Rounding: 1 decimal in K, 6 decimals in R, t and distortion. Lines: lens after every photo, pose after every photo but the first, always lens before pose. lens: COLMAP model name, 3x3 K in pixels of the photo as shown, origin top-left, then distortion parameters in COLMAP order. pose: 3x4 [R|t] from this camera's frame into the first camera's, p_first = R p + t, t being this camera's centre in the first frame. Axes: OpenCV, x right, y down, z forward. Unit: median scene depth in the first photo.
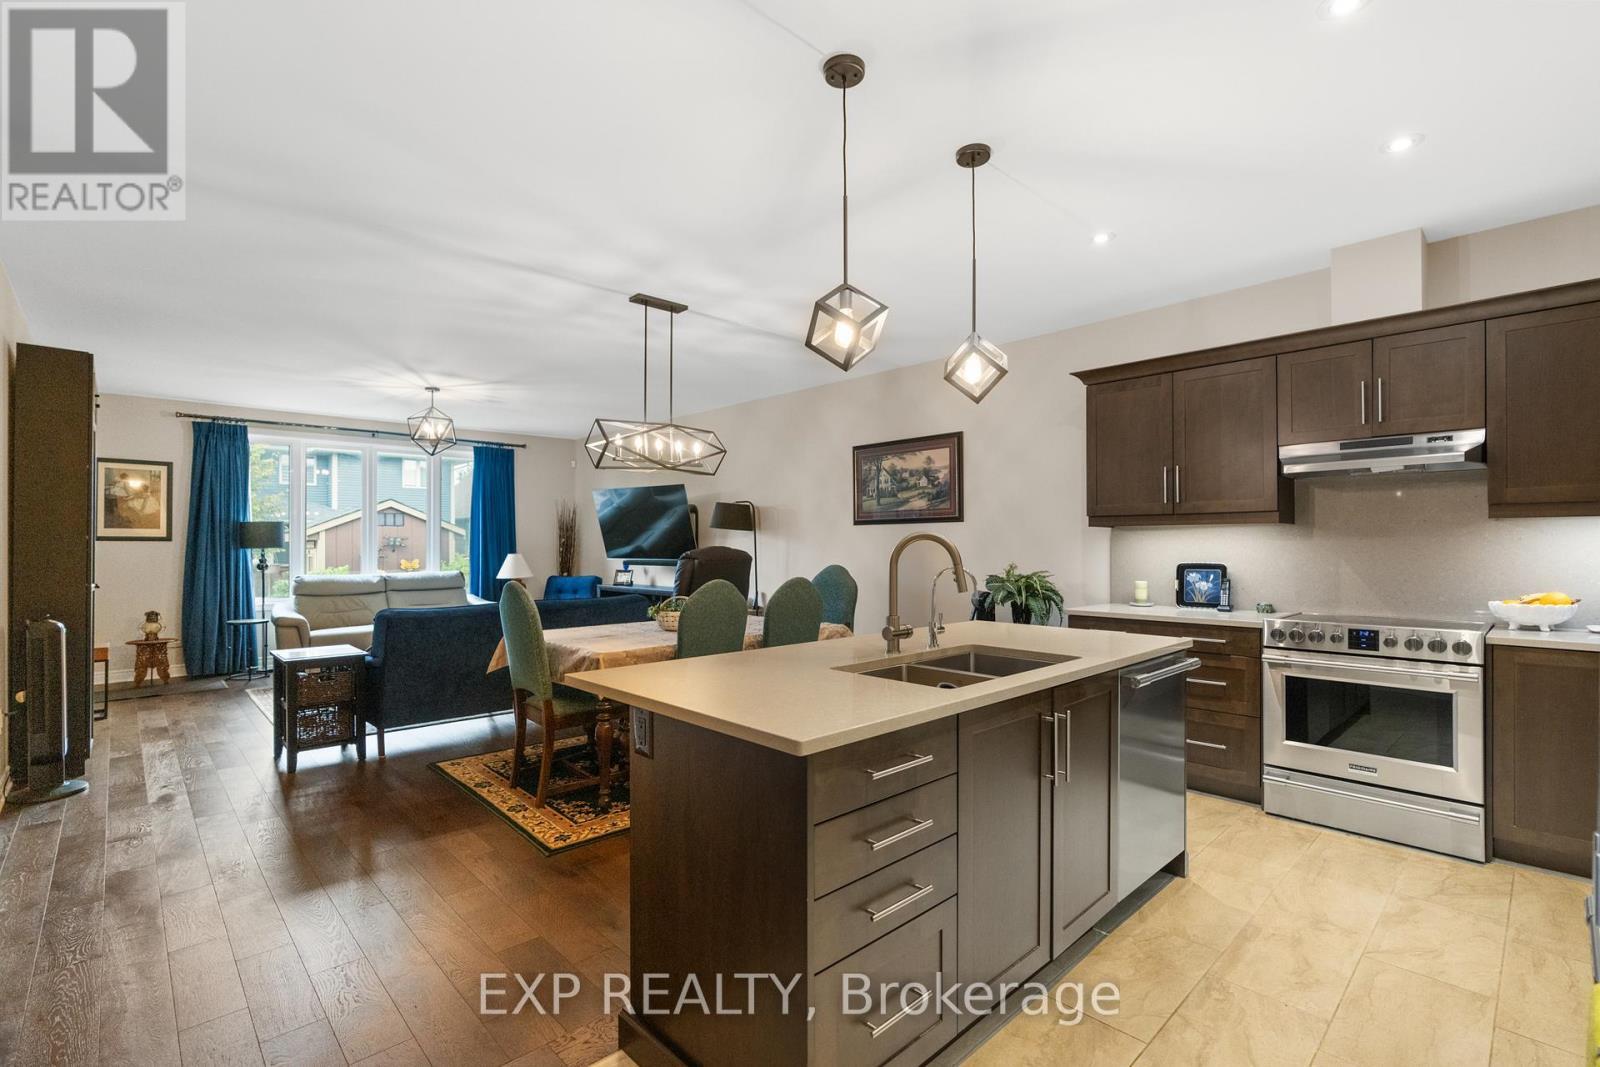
lens RADIAL K [[725.1, 0, 794.8], [0, 725.1, 541.4], [0, 0, 1]] dist [-0.013083, 0.004705]
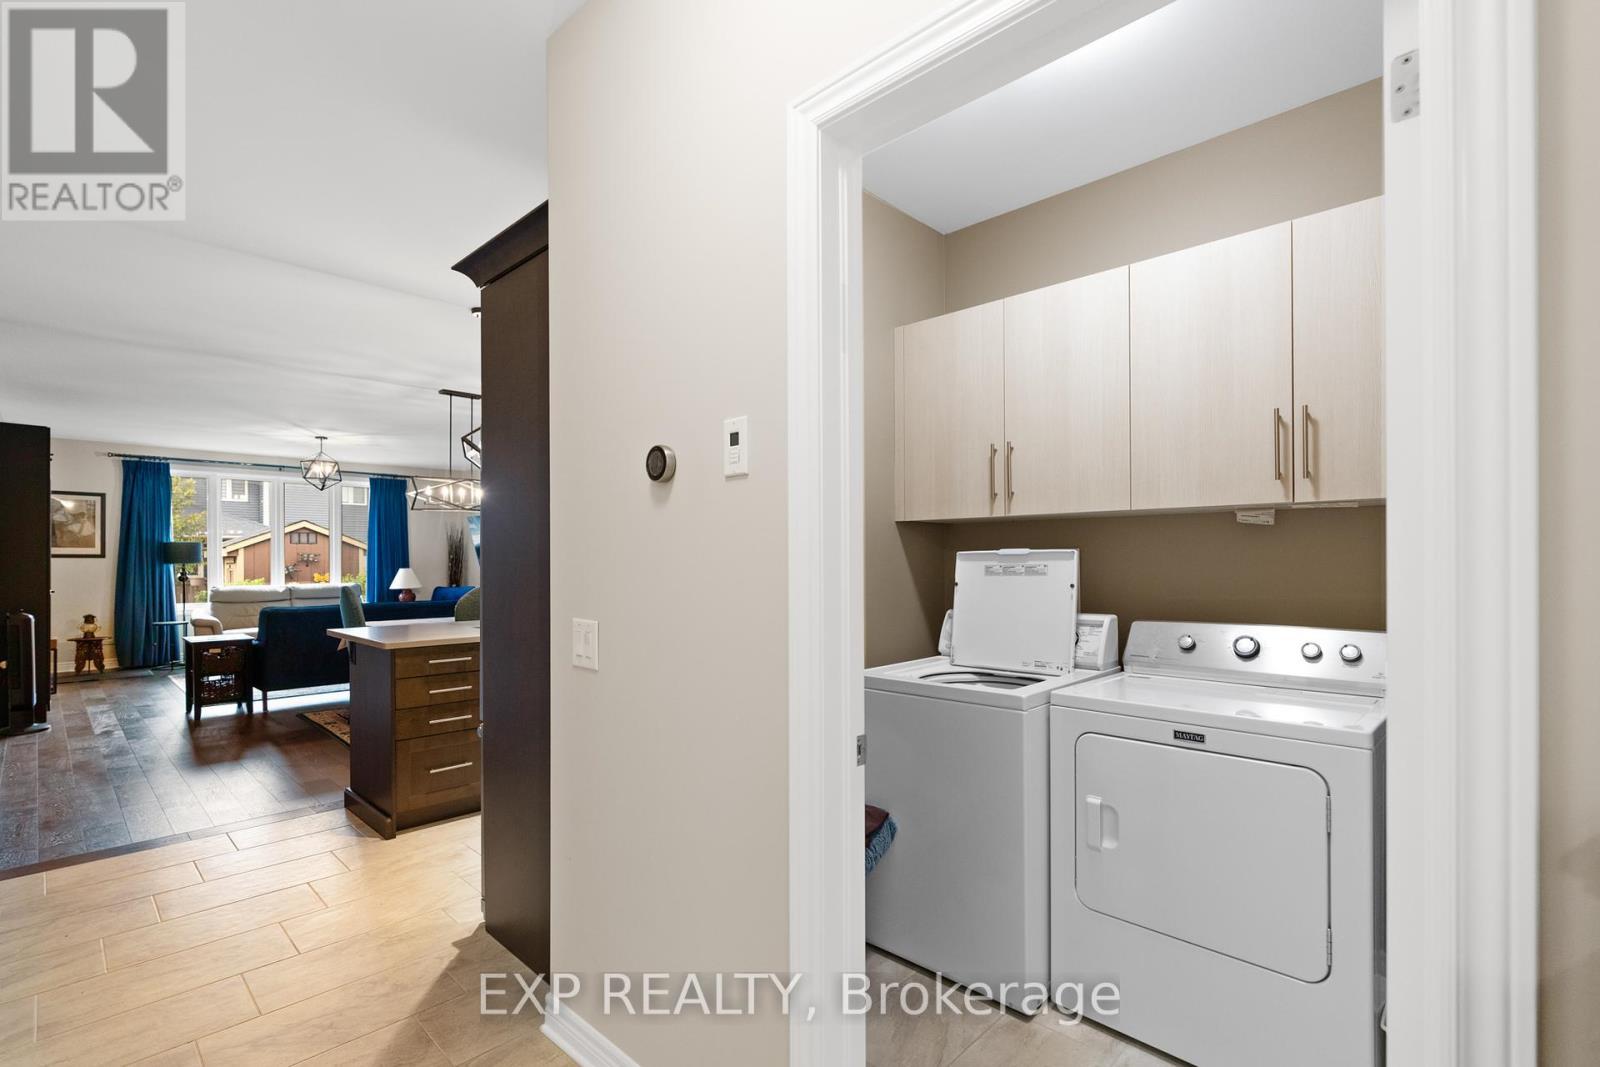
lens RADIAL K [[725.1, 0, 792.4], [0, 725.1, 562.2], [0, 0, 1]] dist [-0.013083, 0.004705]
pose [[0.998514, 0.000037, 0.054498, 0.371805], [-0.000520, 0.999961, 0.008853, -0.007073], [-0.054496, -0.008868, 0.998475, -0.452071]]
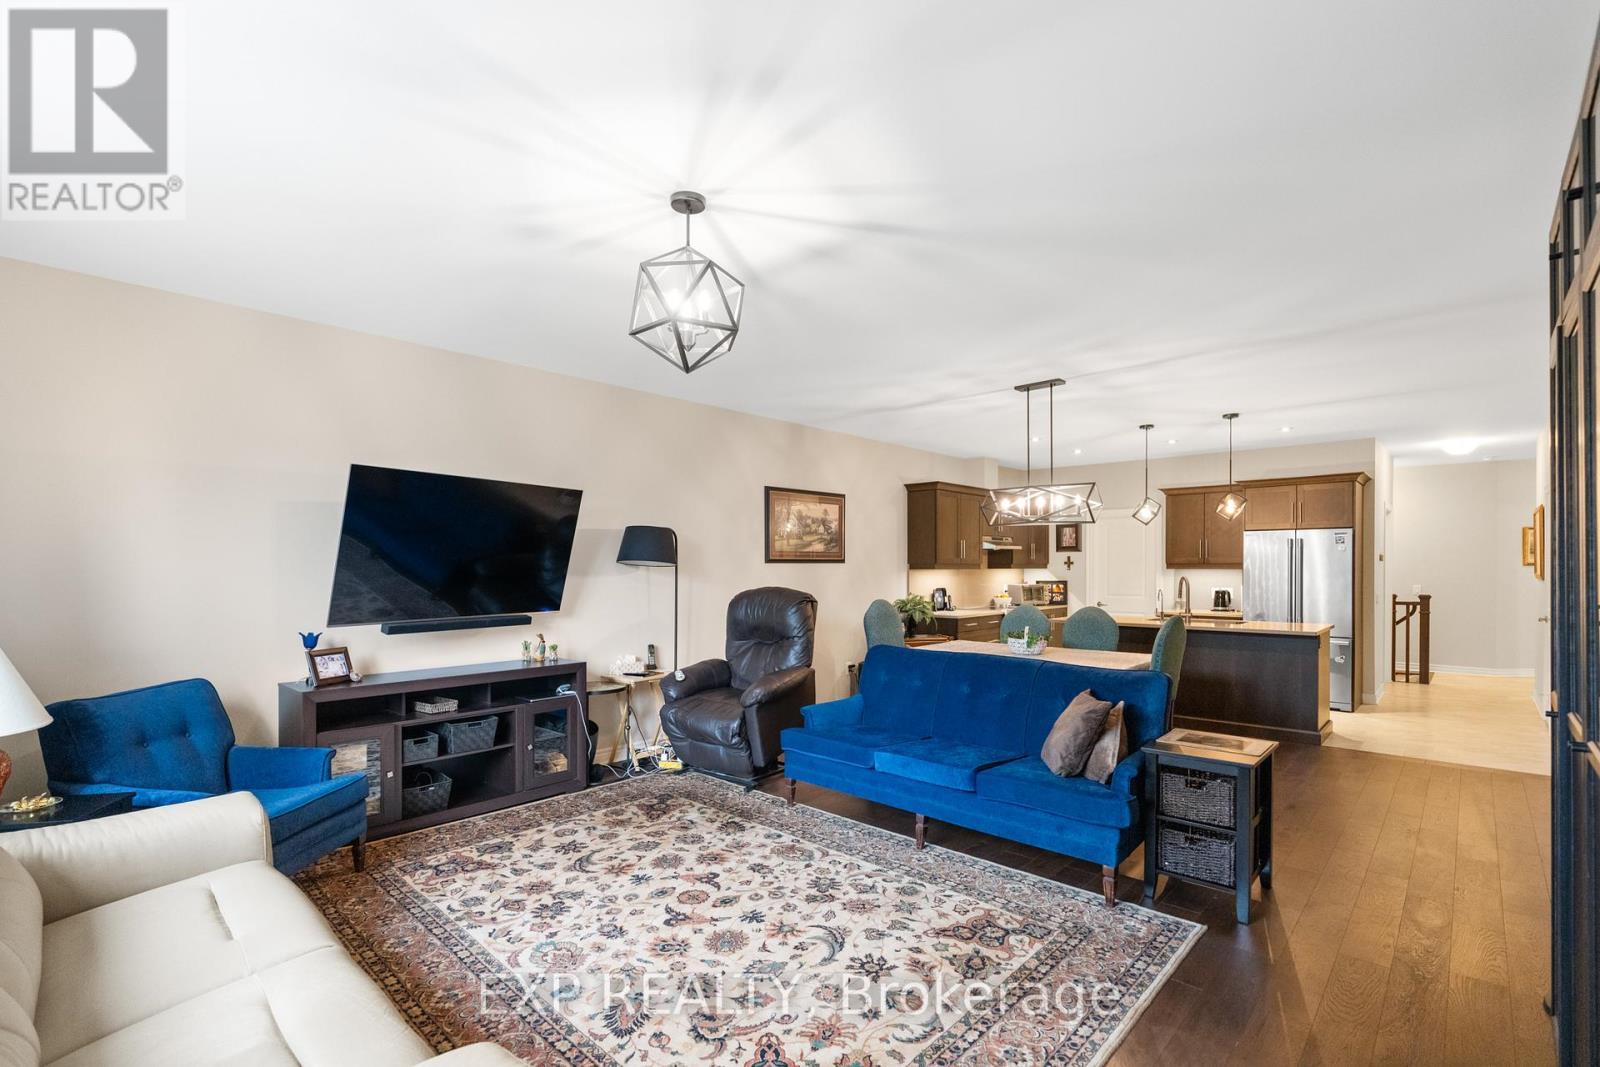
lens RADIAL K [[725.1, 0, 795.6], [0, 725.1, 570.9], [0, 0, 1]] dist [-0.013083, 0.004705]
pose [[-0.059097, -0.003444, 0.998246, -1.326189], [-0.003639, 0.999988, 0.003234, -0.020904], [-0.998246, -0.003442, -0.059109, 1.427688]]
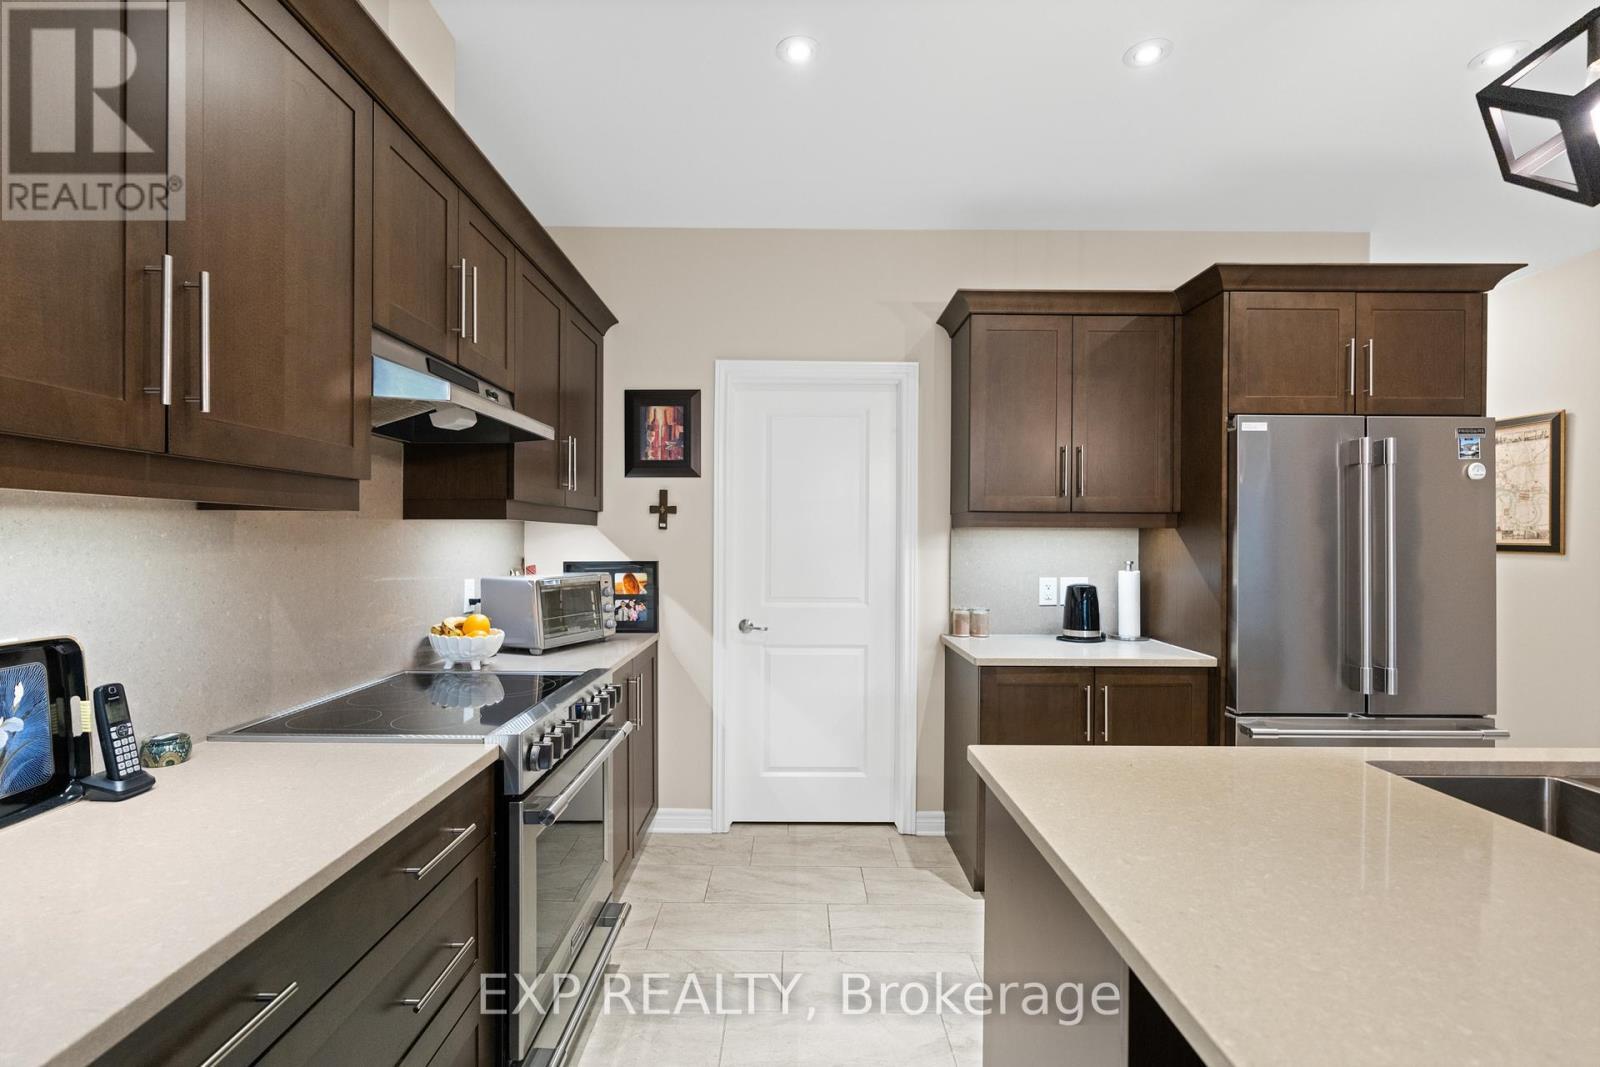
lens RADIAL K [[725.1, 0, 790.4], [0, 725.1, 541.9], [0, 0, 1]] dist [-0.013083, 0.004705]
pose [[-0.725345, -0.005515, 0.688364, 0.176227], [-0.008181, 0.999966, -0.000609, -0.008124], [-0.688337, -0.006073, -0.725366, 0.933140]]
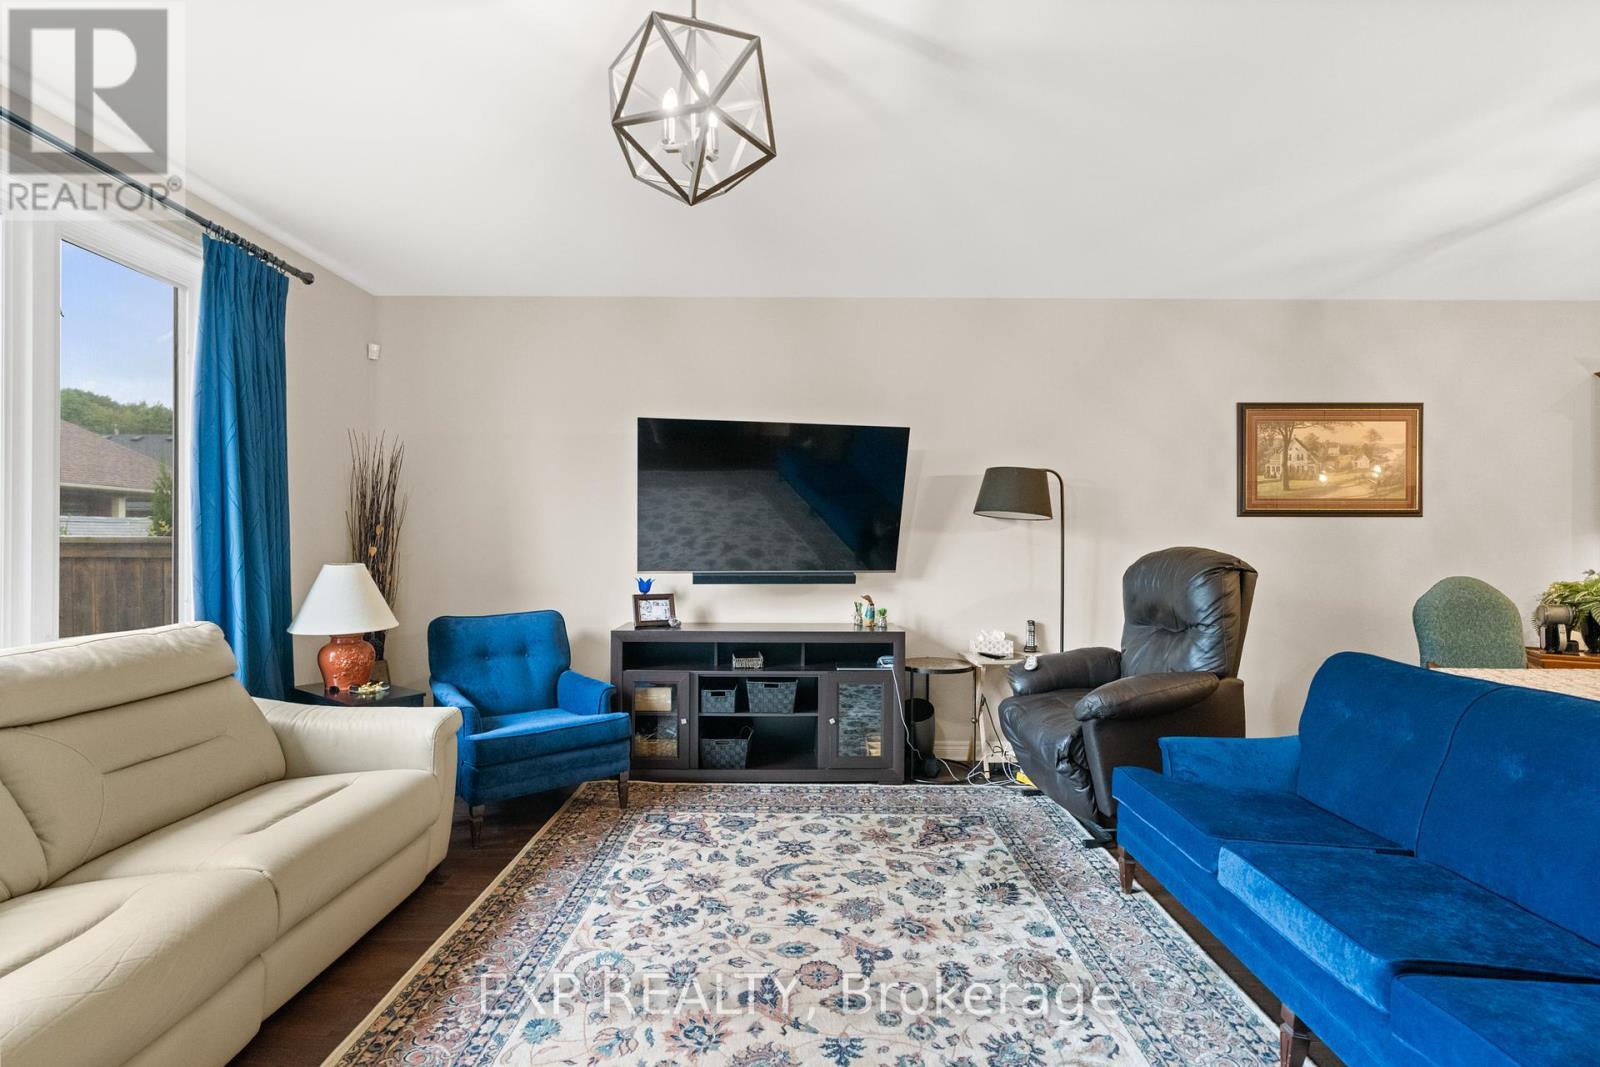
lens RADIAL K [[725.1, 0, 797.1], [0, 725.1, 540.1], [0, 0, 1]] dist [-0.013083, 0.004705]
pose [[0.685916, 0.005958, 0.727657, -0.992707], [-0.009771, 0.999952, 0.001023, 0.005038], [-0.727616, -0.007811, 0.685941, 1.168610]]
